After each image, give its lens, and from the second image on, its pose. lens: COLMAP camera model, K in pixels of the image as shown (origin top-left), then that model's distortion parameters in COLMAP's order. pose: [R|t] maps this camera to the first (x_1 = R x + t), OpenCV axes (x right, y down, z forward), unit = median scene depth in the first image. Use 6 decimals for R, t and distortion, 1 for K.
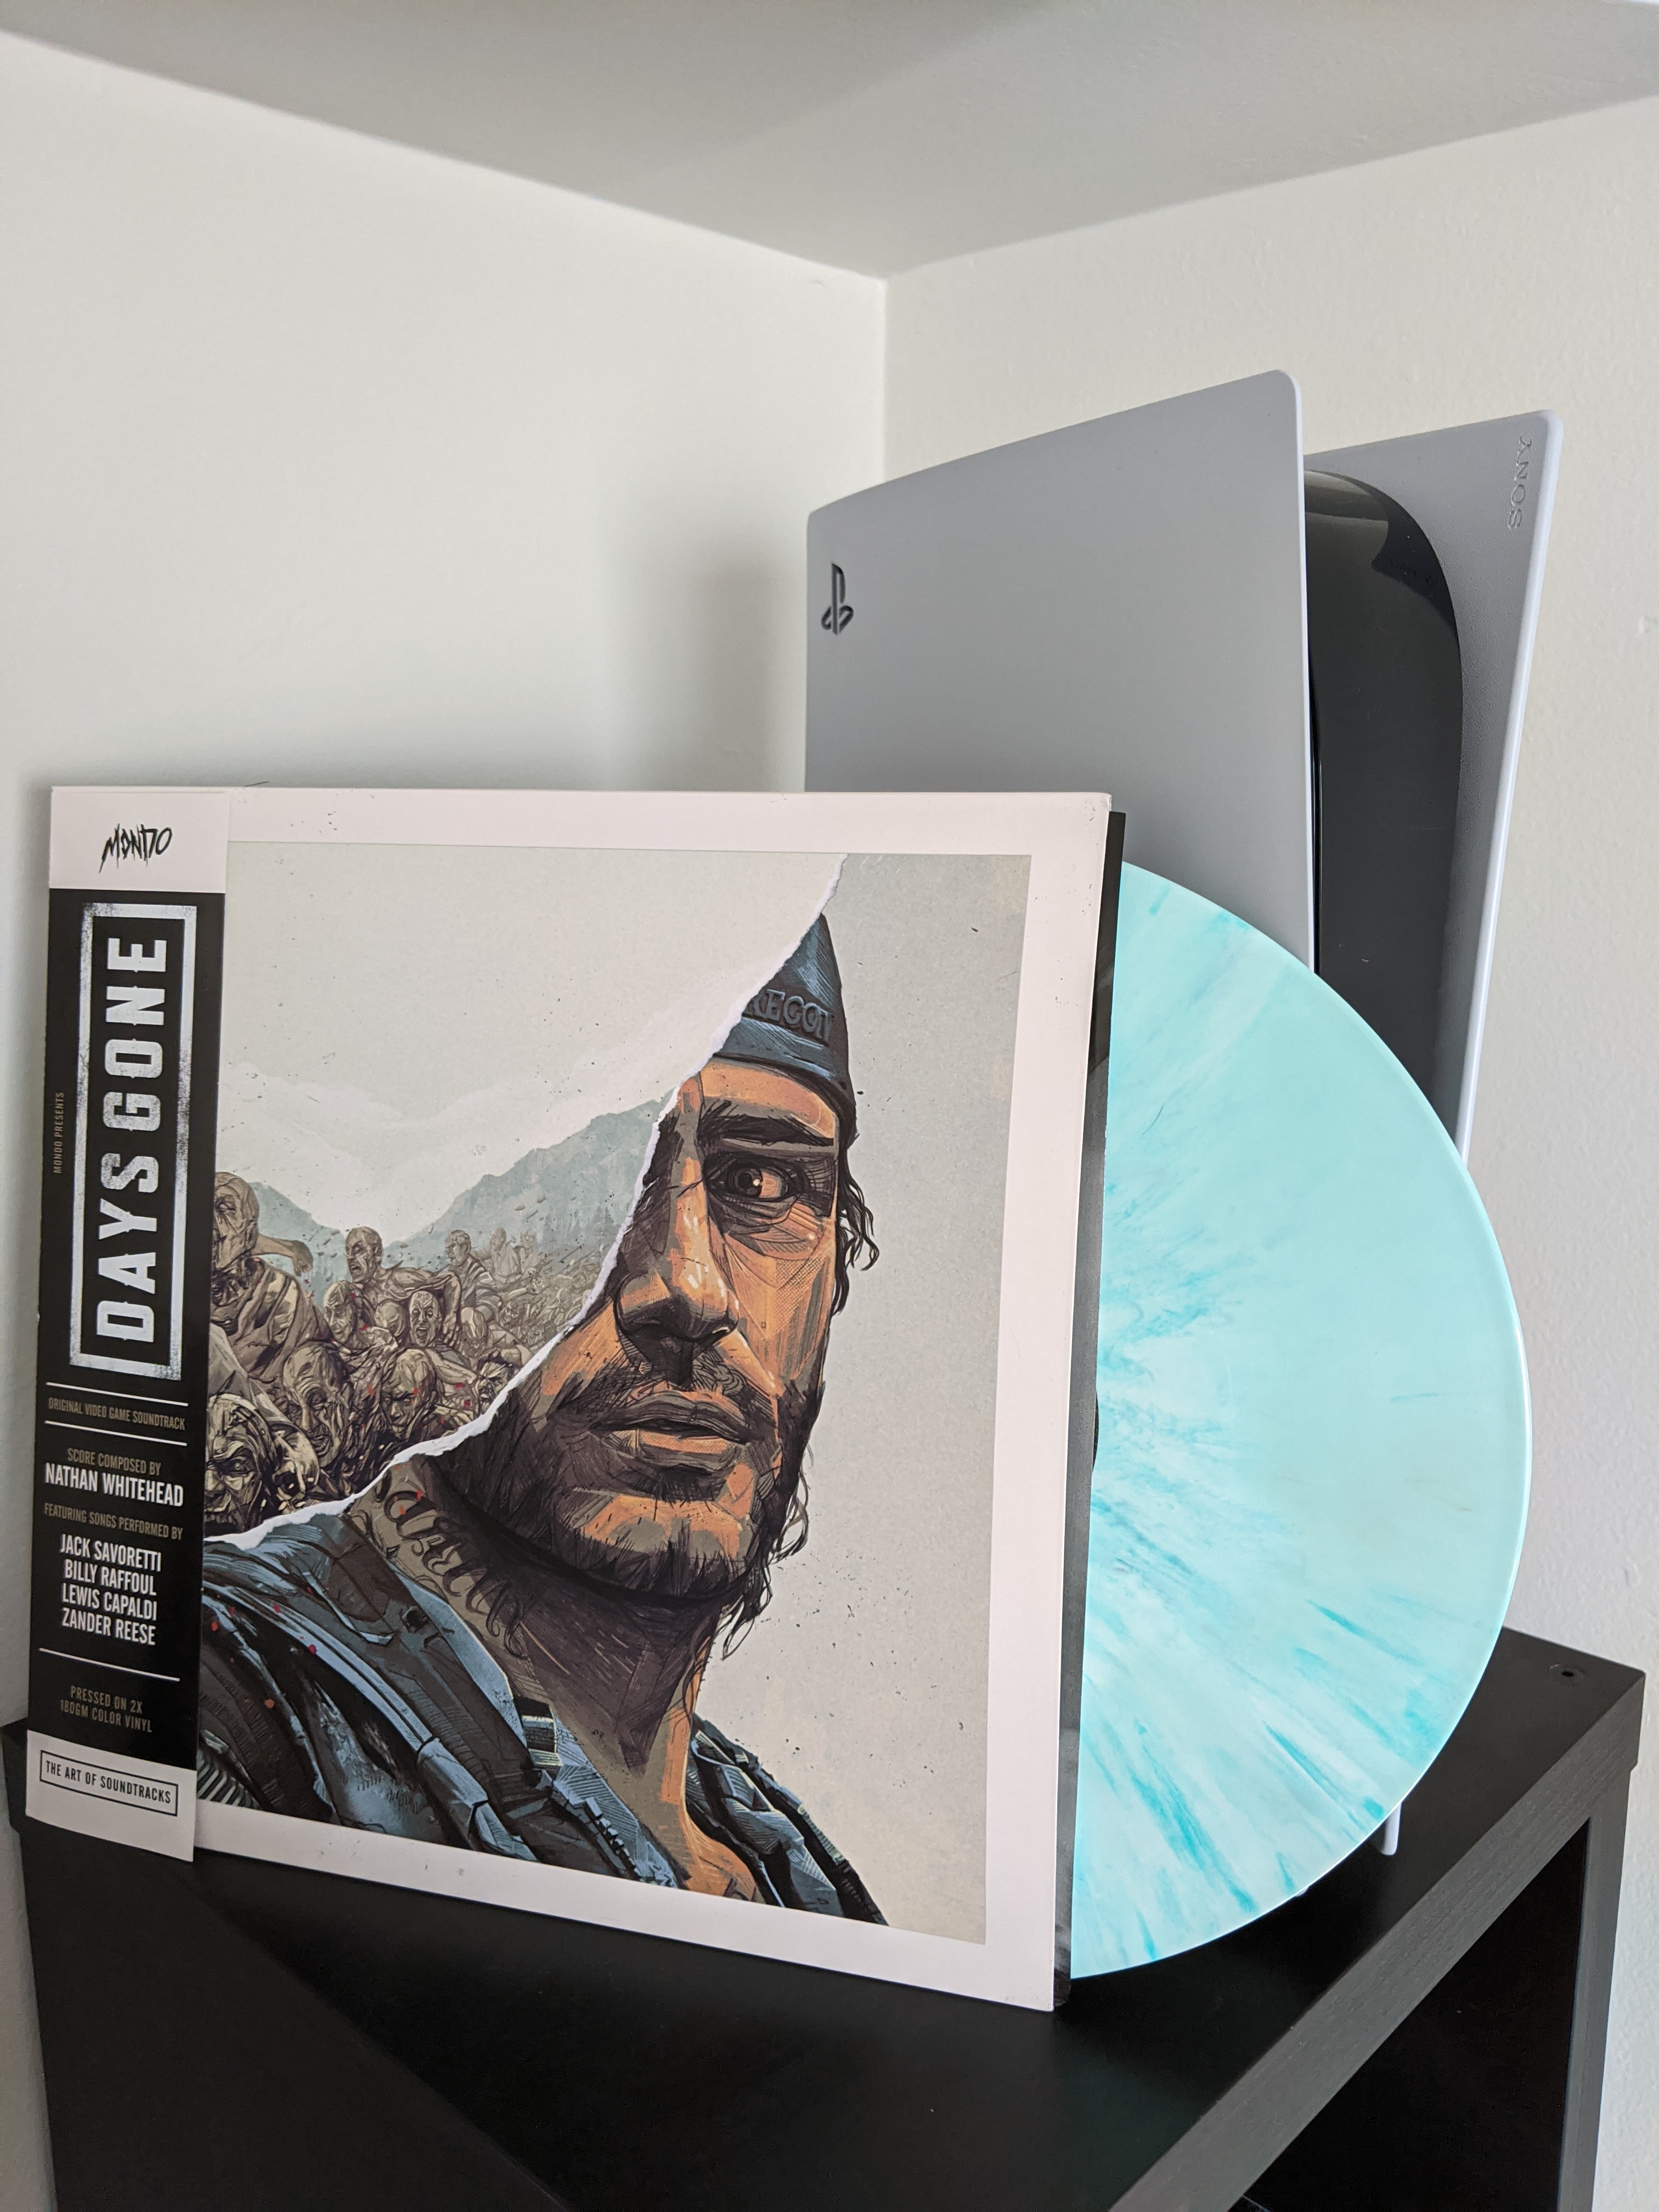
lens RADIAL K [[1812.2, 0, 819.9], [0, 1812.2, 1106.3], [0, 0, 1]] dist [-0.006071, -0.039638]
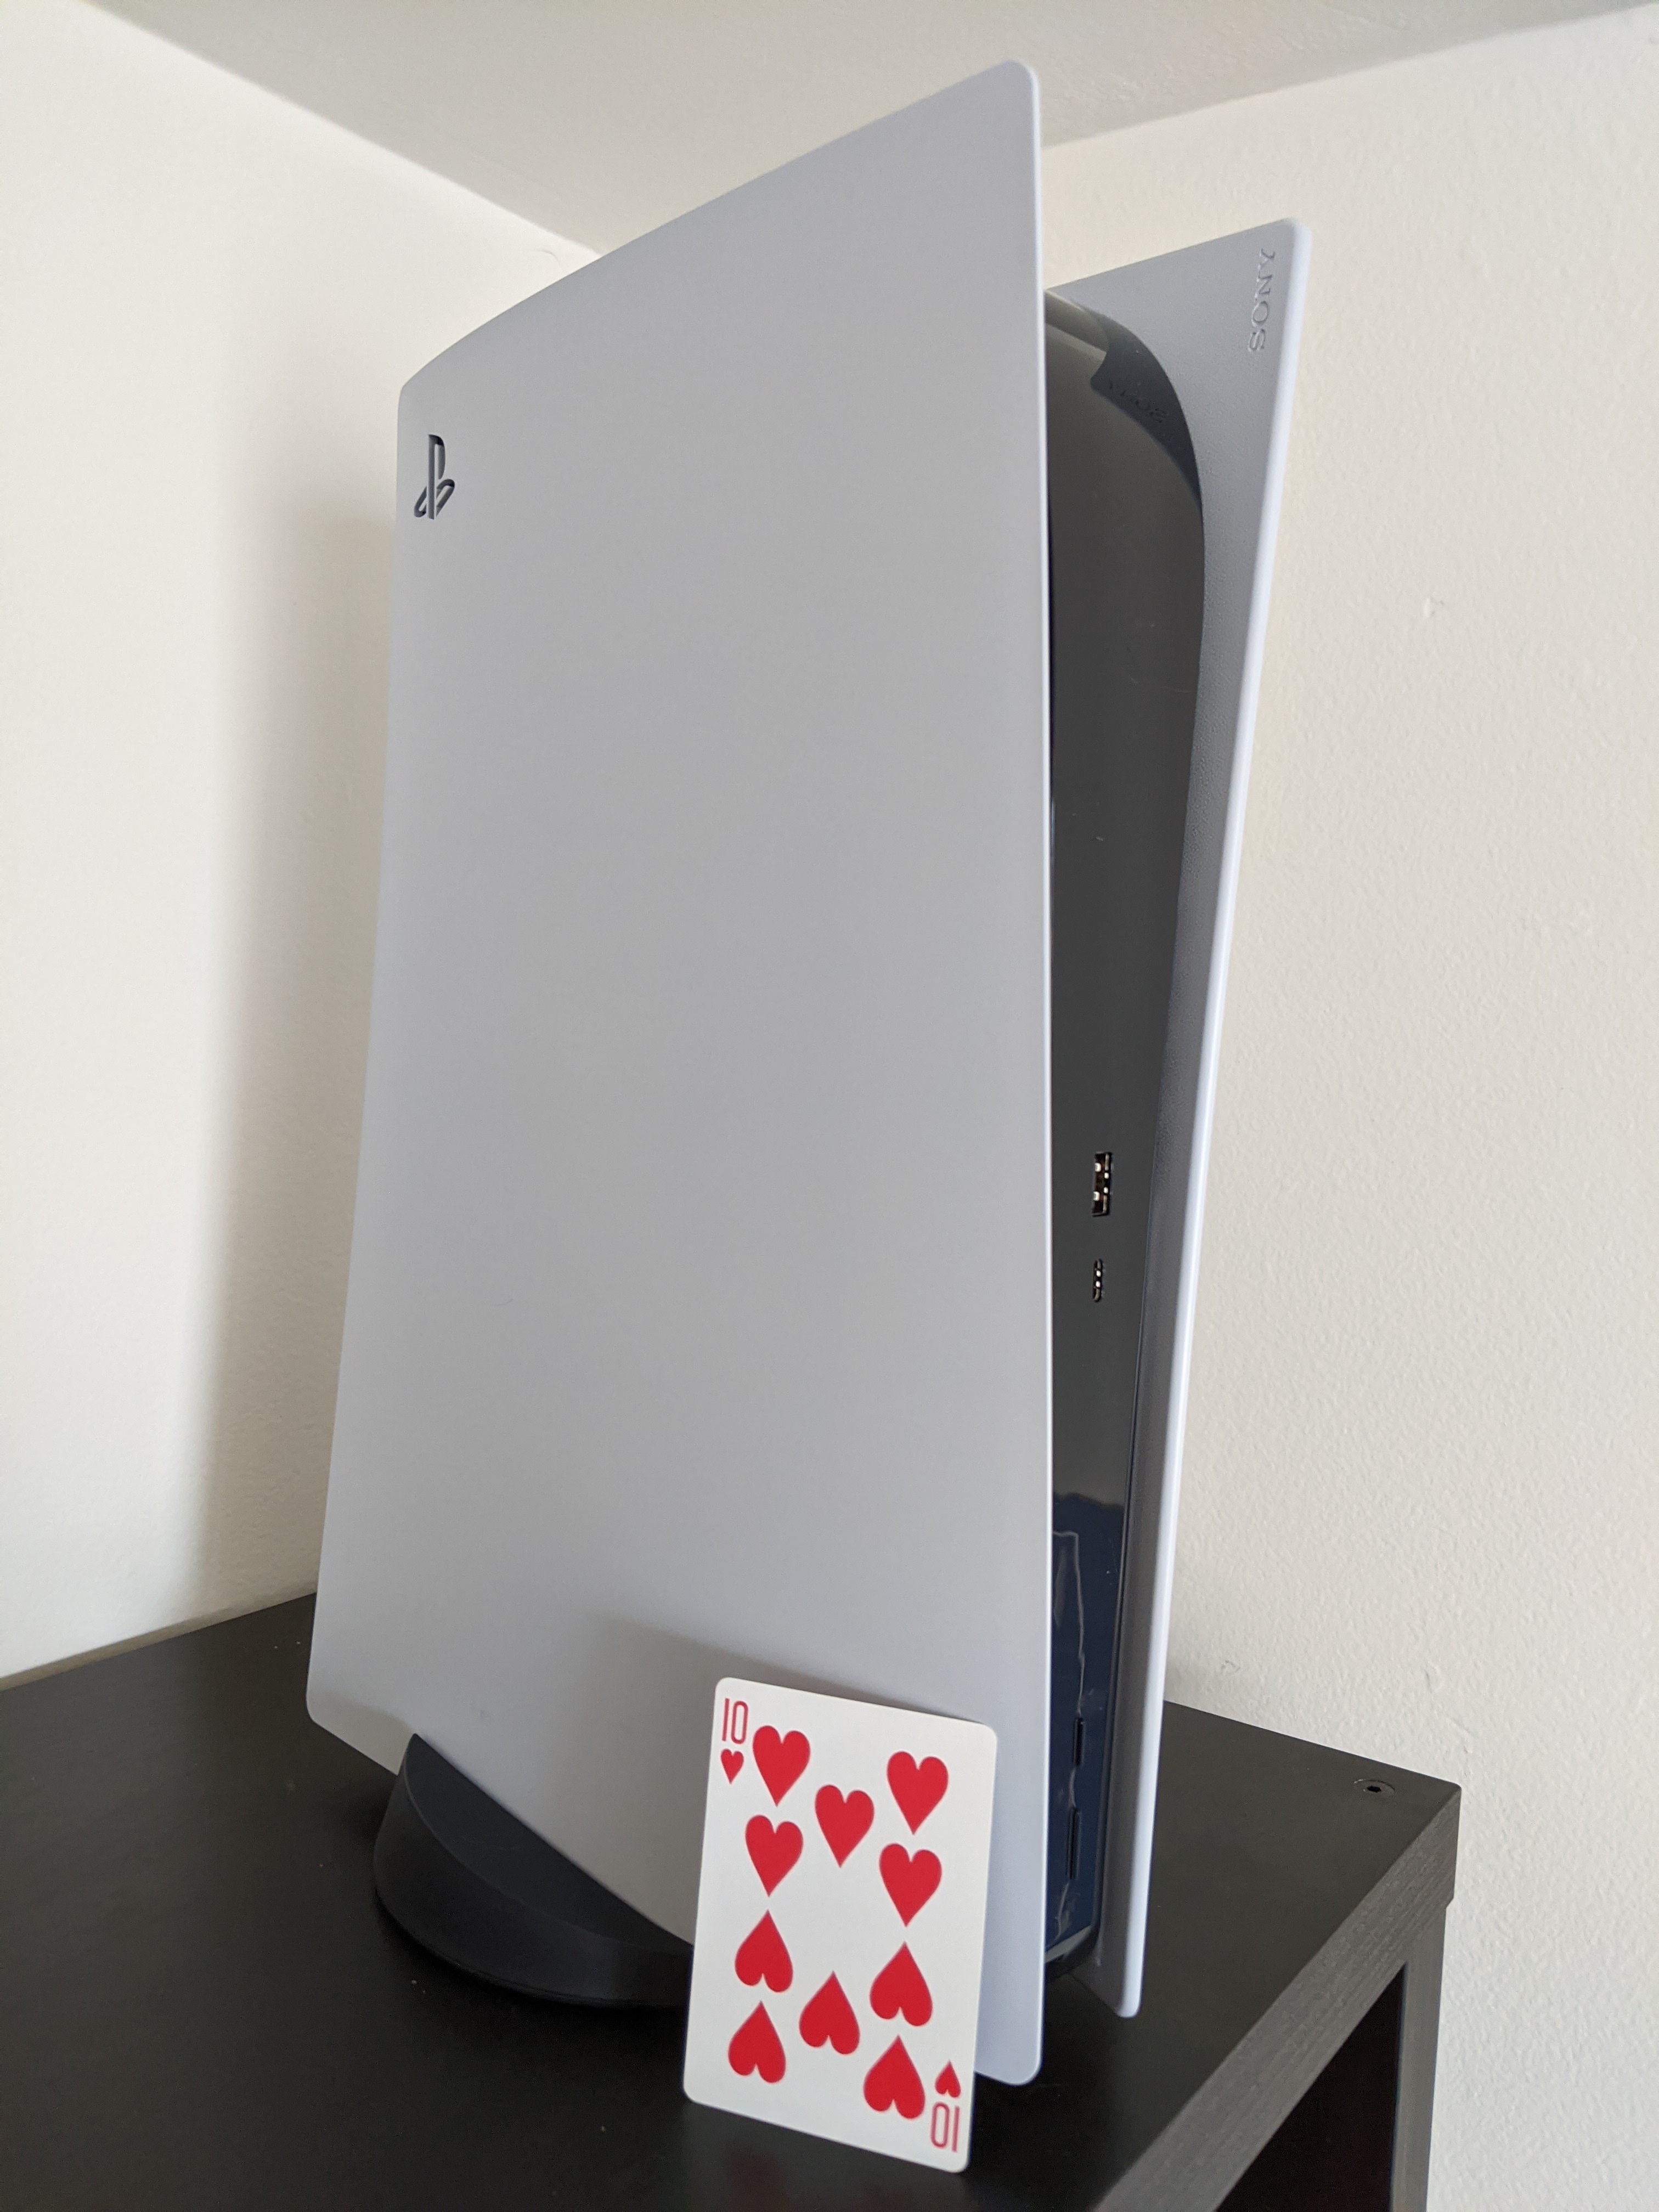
lens RADIAL K [[1812.2, 0, 815.5], [0, 1812.2, 1094.4], [0, 0, 1]] dist [-0.006071, -0.039638]
pose [[0.990201, 0.031105, 0.136139, 0.026692], [-0.015563, 0.993385, -0.113769, 0.083836], [-0.138777, 0.110535, 0.984136, 0.151899]]
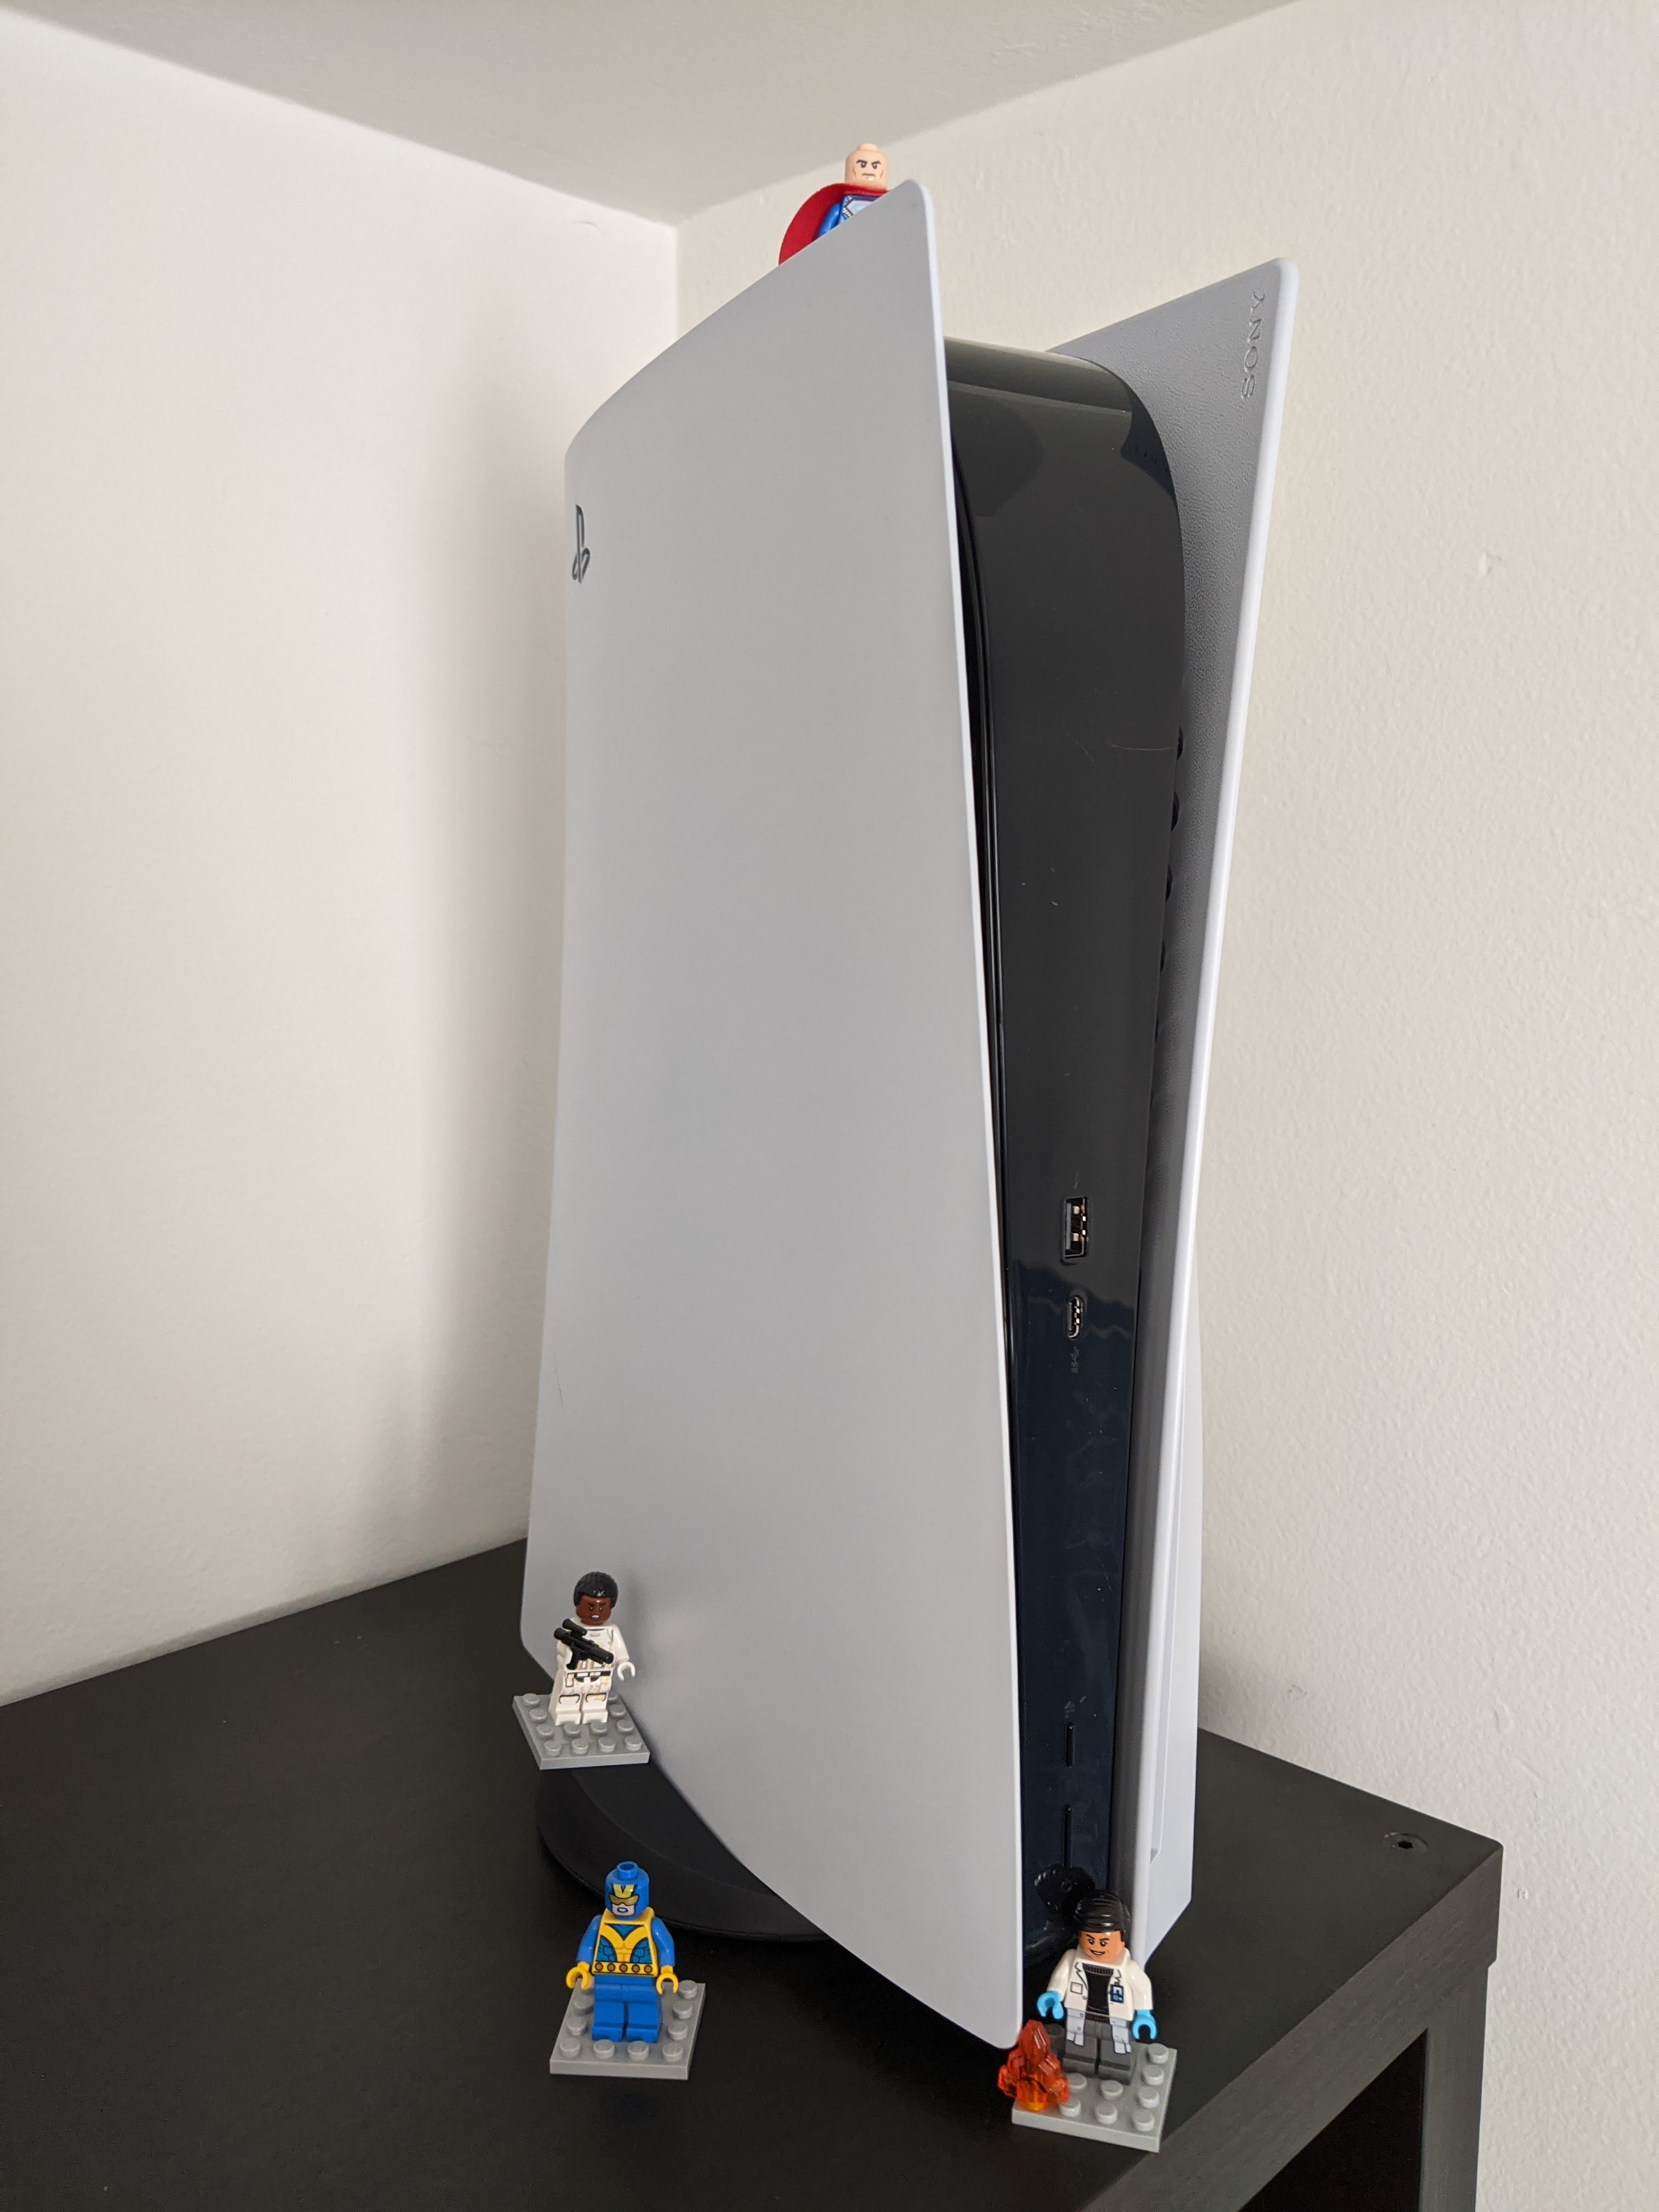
lens RADIAL K [[1812.2, 0, 848.4], [0, 1812.2, 1102.4], [0, 0, 1]] dist [-0.006071, -0.039638]
pose [[0.999969, 0.007419, -0.002516, 0.154529], [-0.007557, 0.998173, -0.059947, 0.032571], [0.002067, 0.059964, 0.998198, 0.166312]]
